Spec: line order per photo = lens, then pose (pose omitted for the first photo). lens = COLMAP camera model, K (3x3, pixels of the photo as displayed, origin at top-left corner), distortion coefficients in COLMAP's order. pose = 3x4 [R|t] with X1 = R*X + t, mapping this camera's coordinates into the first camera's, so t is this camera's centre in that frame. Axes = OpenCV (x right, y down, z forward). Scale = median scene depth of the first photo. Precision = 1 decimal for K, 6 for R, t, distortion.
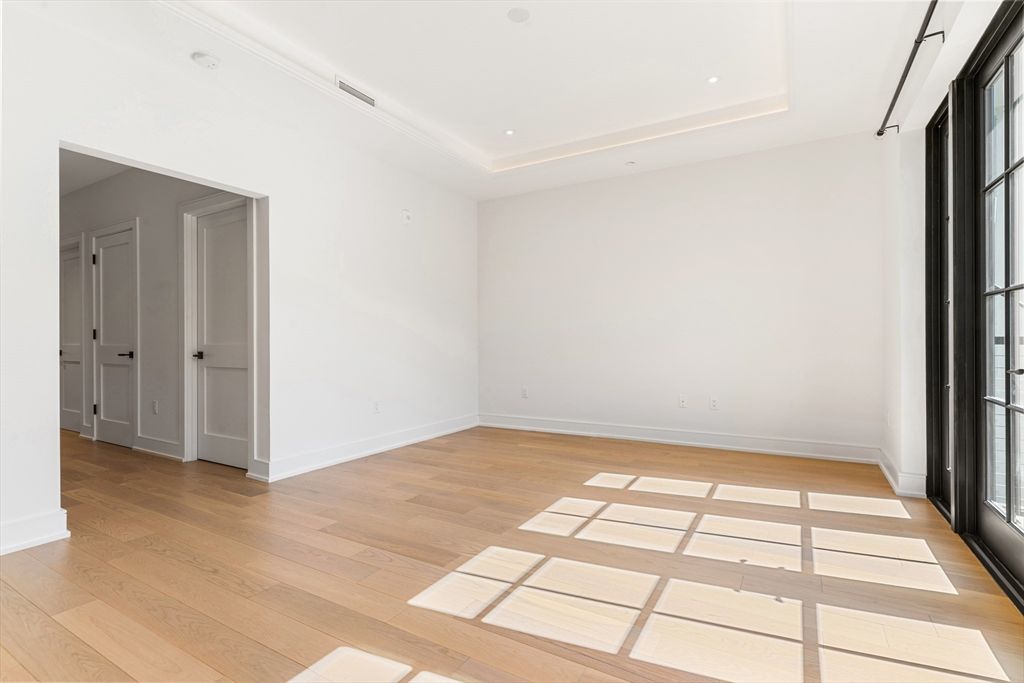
lens RADIAL K [[494.4, 0, 510.1], [0, 494.4, 342.9], [0, 0, 1]] dist [0.009816, -0.000698]
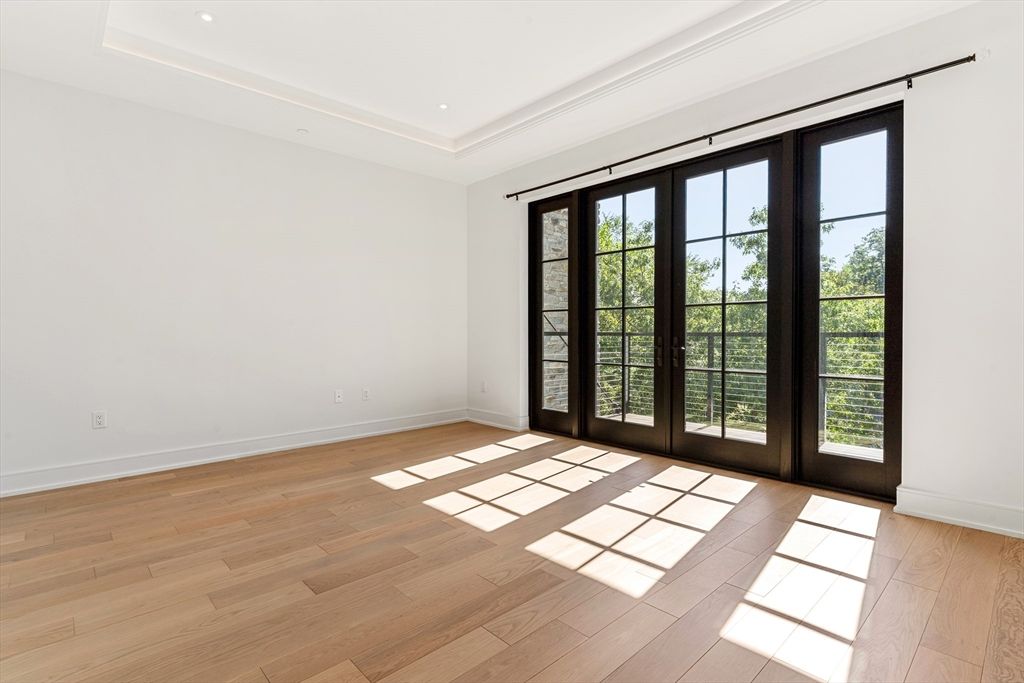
lens RADIAL K [[494.4, 0, 510.3], [0, 494.4, 342.0], [0, 0, 1]] dist [0.009816, -0.000698]
pose [[0.273407, -0.010042, 0.961846, -0.704980], [0.012568, 0.999897, 0.006866, 0.012145], [-0.961816, 0.010211, 0.273506, 0.590891]]
